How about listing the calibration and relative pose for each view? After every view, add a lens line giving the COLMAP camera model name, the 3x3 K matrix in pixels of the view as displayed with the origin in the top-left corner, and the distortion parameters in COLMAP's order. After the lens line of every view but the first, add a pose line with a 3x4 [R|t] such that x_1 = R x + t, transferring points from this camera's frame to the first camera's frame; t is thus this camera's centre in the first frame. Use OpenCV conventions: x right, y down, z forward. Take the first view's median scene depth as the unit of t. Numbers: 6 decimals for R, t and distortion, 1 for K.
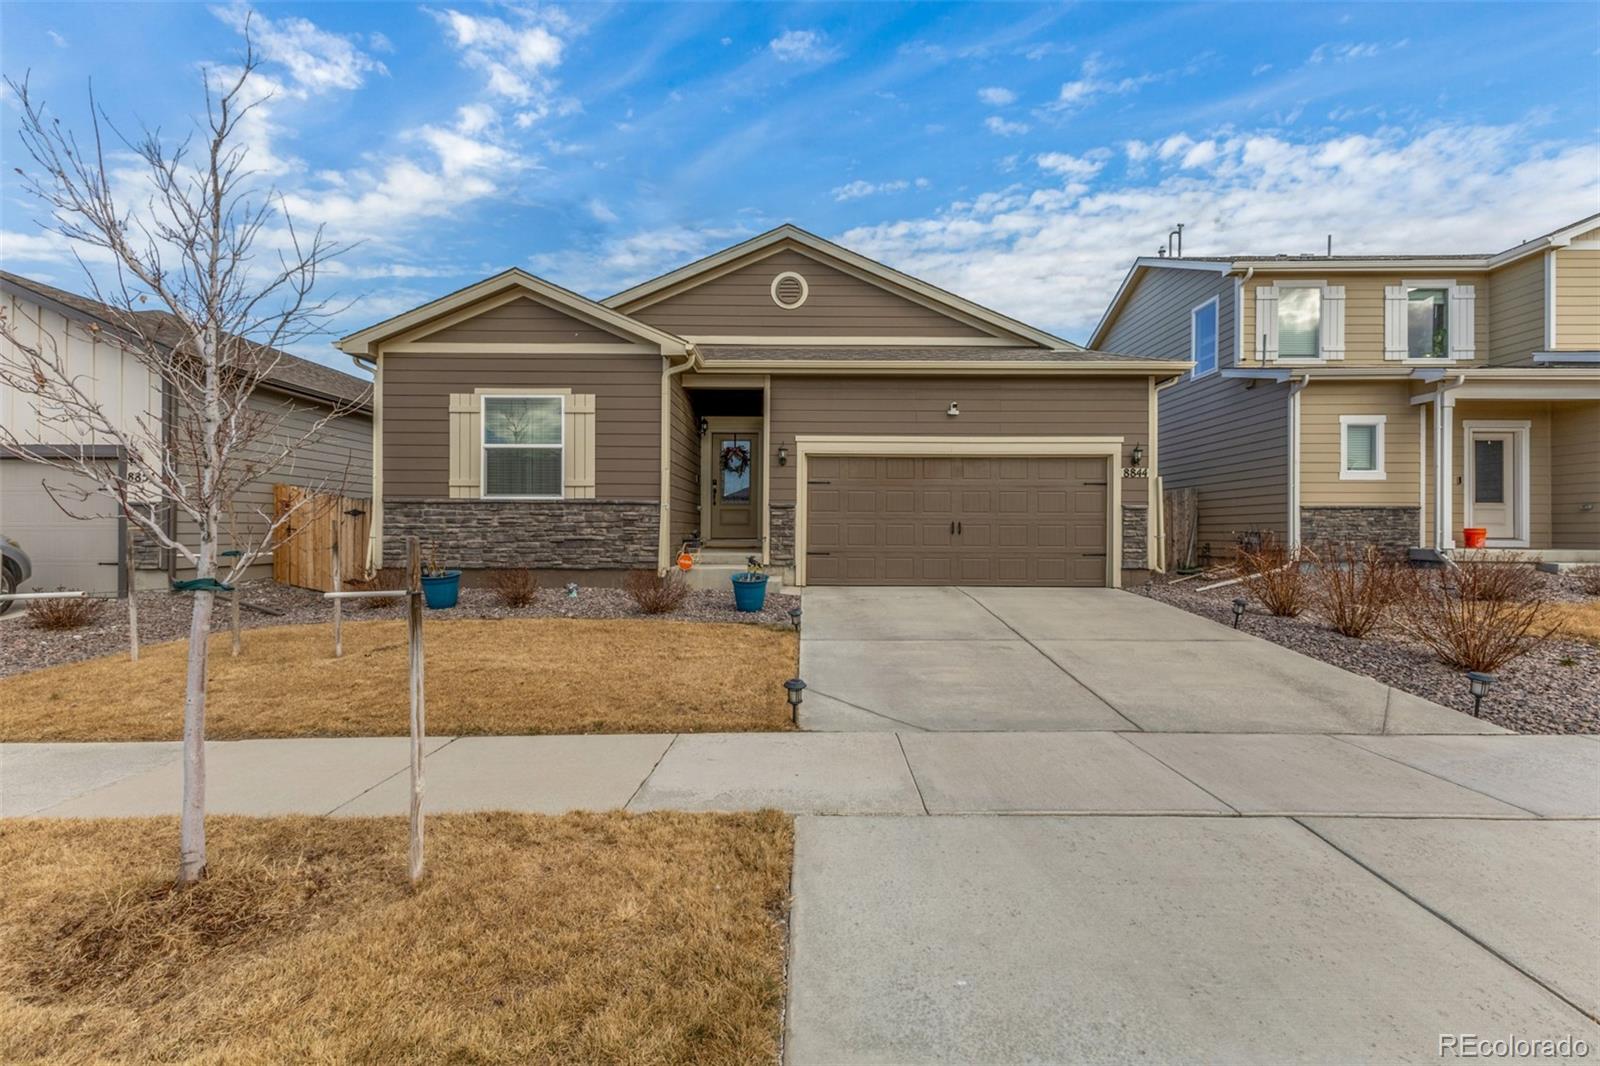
lens RADIAL K [[694.5, 0, 801.2], [0, 694.5, 528.2], [0, 0, 1]] dist [0.011976, -0.004817]
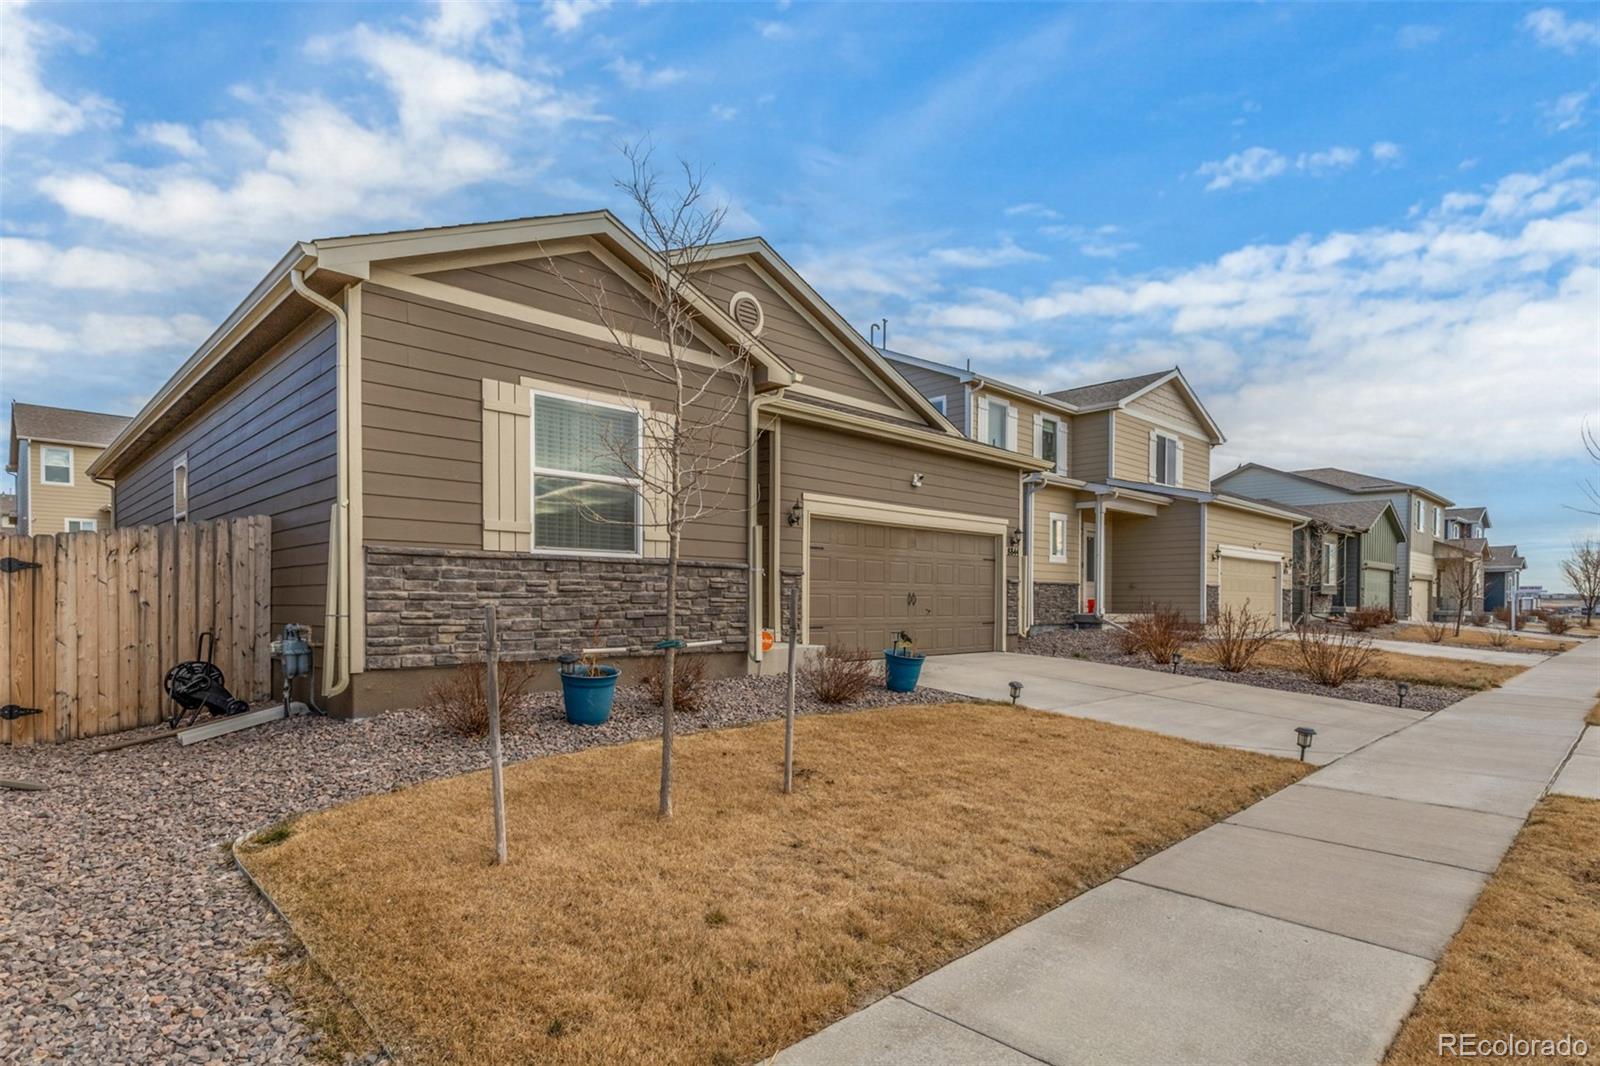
lens RADIAL K [[845.3, 0, 811.2], [0, 845.3, 610.2], [0, 0, 1]] dist [-0.023250, -0.000252]
pose [[0.698651, -0.008838, 0.715408, -0.831638], [-0.002411, 0.999889, 0.014707, -0.001624], [-0.715458, -0.012000, 0.698553, 0.277434]]
